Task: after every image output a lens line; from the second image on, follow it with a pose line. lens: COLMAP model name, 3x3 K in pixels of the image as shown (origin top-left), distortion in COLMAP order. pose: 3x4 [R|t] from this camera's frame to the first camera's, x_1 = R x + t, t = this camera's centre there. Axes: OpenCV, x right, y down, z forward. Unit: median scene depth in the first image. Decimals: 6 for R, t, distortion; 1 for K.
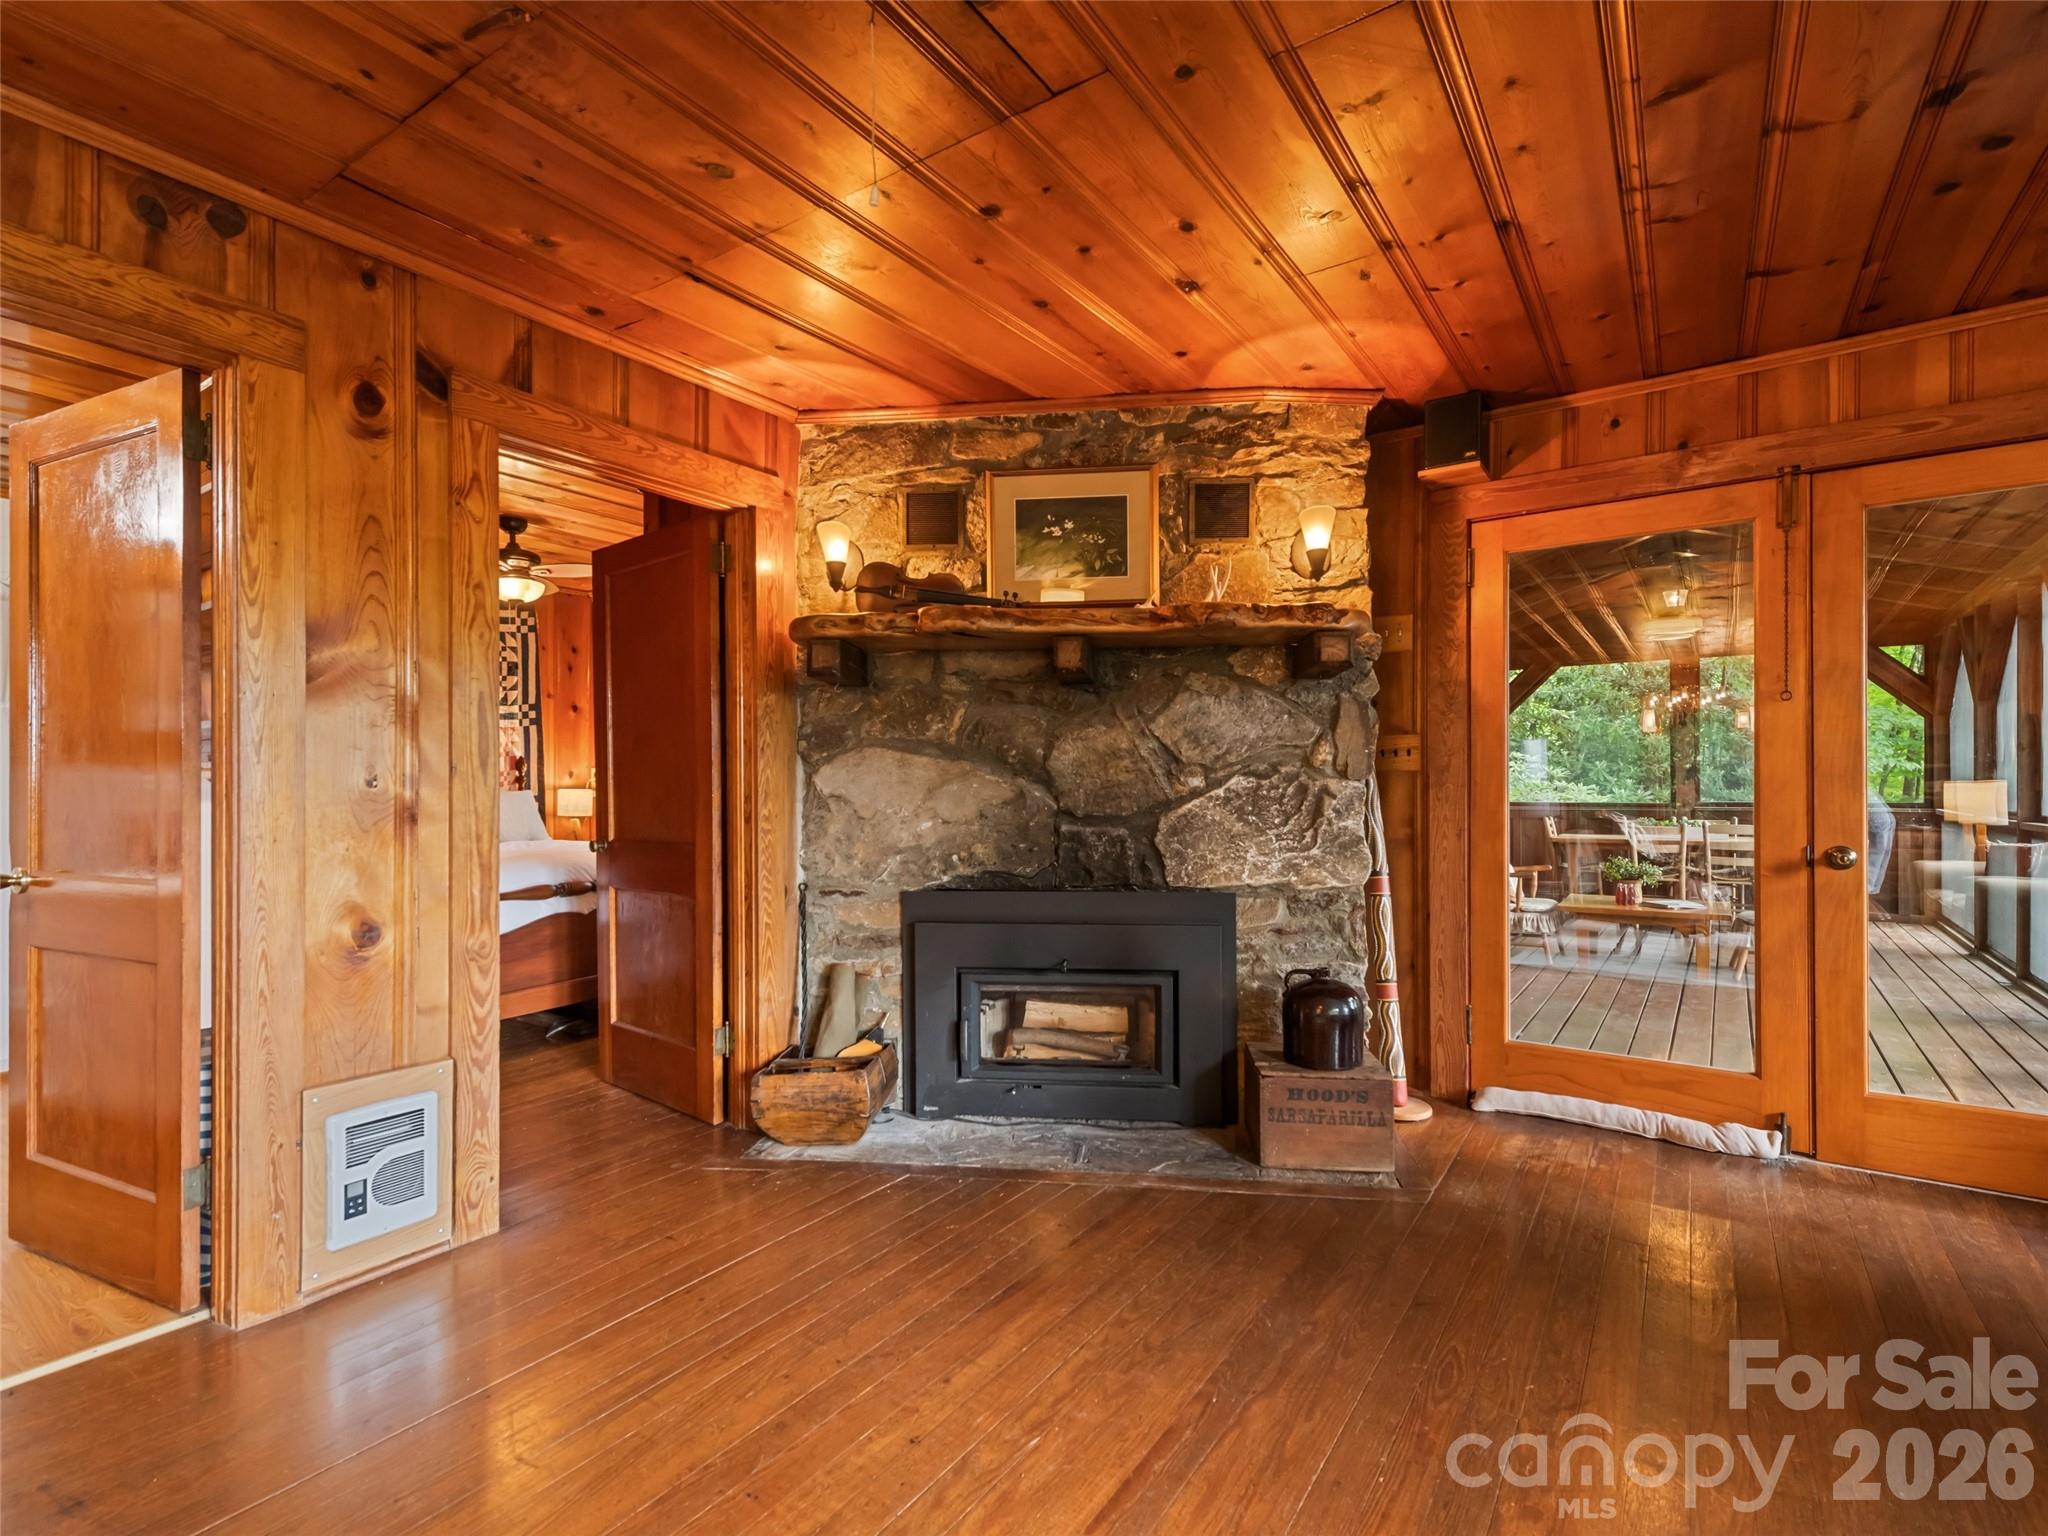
lens RADIAL K [[965.1, 0, 1019.1], [0, 965.1, 764.9], [0, 0, 1]] dist [0.010526, 0.000560]
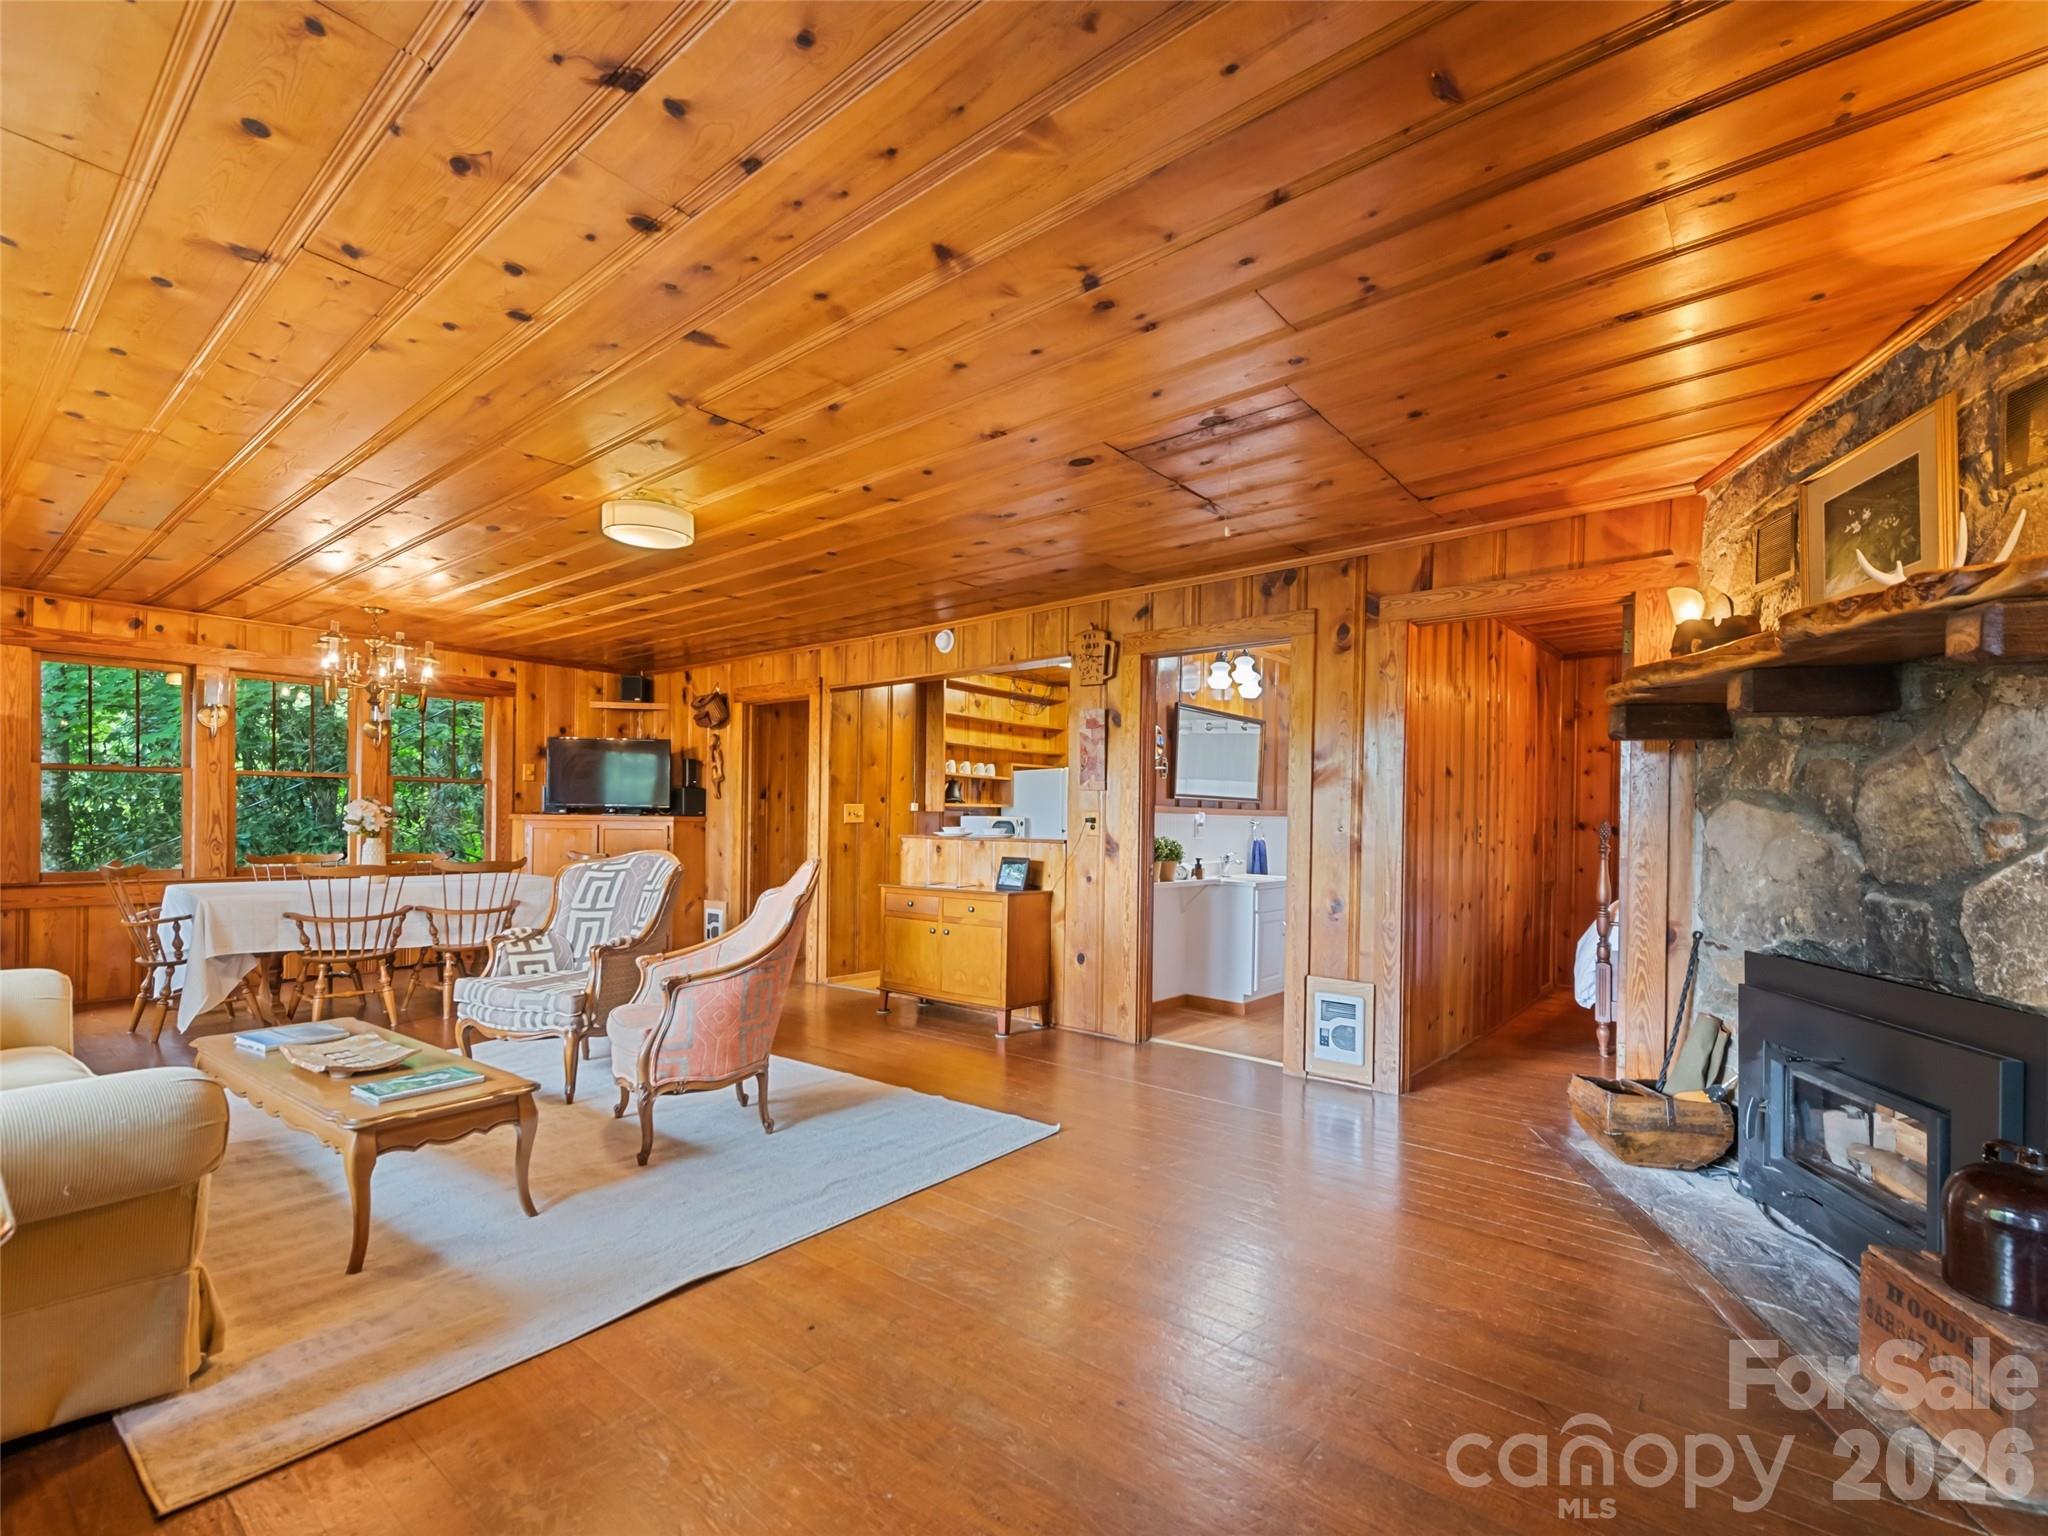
lens RADIAL K [[965.1, 0, 1029.0], [0, 965.1, 764.1], [0, 0, 1]] dist [0.010526, 0.000560]
pose [[-0.102071, -0.060363, -0.992944, 0.916114], [0.003529, 0.998129, -0.061041, 0.003285], [0.994771, -0.009734, -0.101667, 0.397218]]
